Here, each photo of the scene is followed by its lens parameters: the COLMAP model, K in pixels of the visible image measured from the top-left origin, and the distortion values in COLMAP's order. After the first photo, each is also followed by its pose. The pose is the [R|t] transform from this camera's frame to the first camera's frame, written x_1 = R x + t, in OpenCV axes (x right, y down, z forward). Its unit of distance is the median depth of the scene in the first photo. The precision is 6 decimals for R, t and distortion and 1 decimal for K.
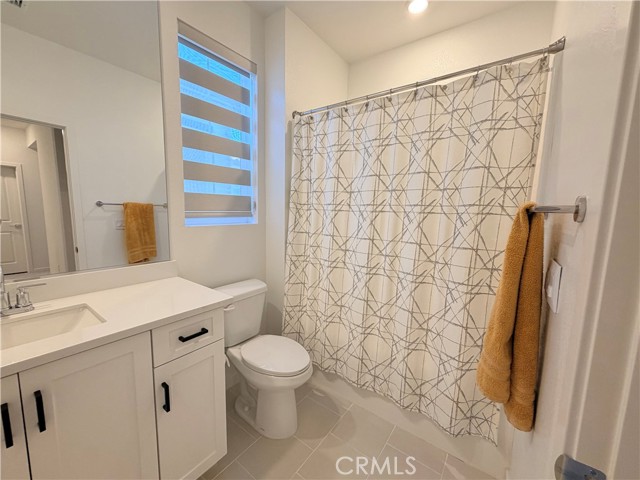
lens RADIAL K [[254.5, 0, 318.6], [0, 254.5, 240.4], [0, 0, 1]] dist [0.000055, -0.000025]
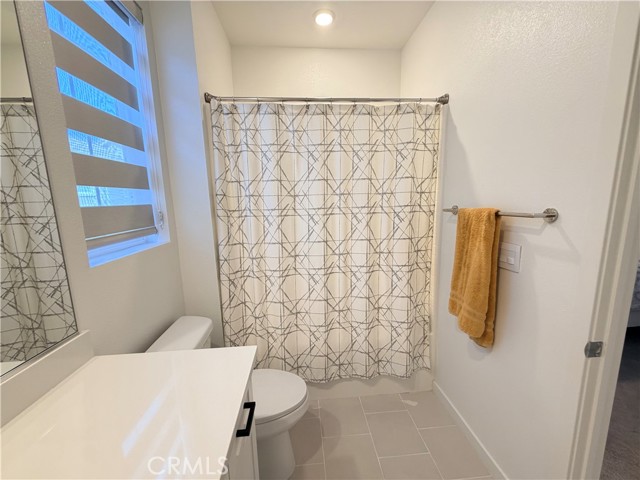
lens RADIAL K [[254.4, 0, 316.9], [0, 254.4, 242.4], [0, 0, 1]] dist [0.000982, 0.000178]
pose [[0.754139, -0.147072, 0.640035, -0.464295], [0.122167, 0.989007, 0.083314, -0.087211], [-0.645252, 0.015361, 0.763816, 0.216238]]
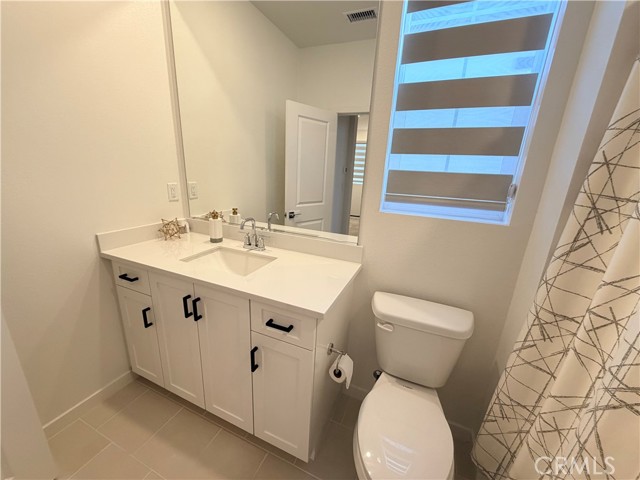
lens RADIAL K [[254.5, 0, 318.6], [0, 254.5, 240.4], [0, 0, 1]] dist [0.000055, -0.000025]
pose [[0.236396, 0.259015, -0.936498, 0.229886], [-0.155280, 0.961499, 0.226733, -0.114664], [0.959169, 0.091821, 0.267514, 0.546655]]
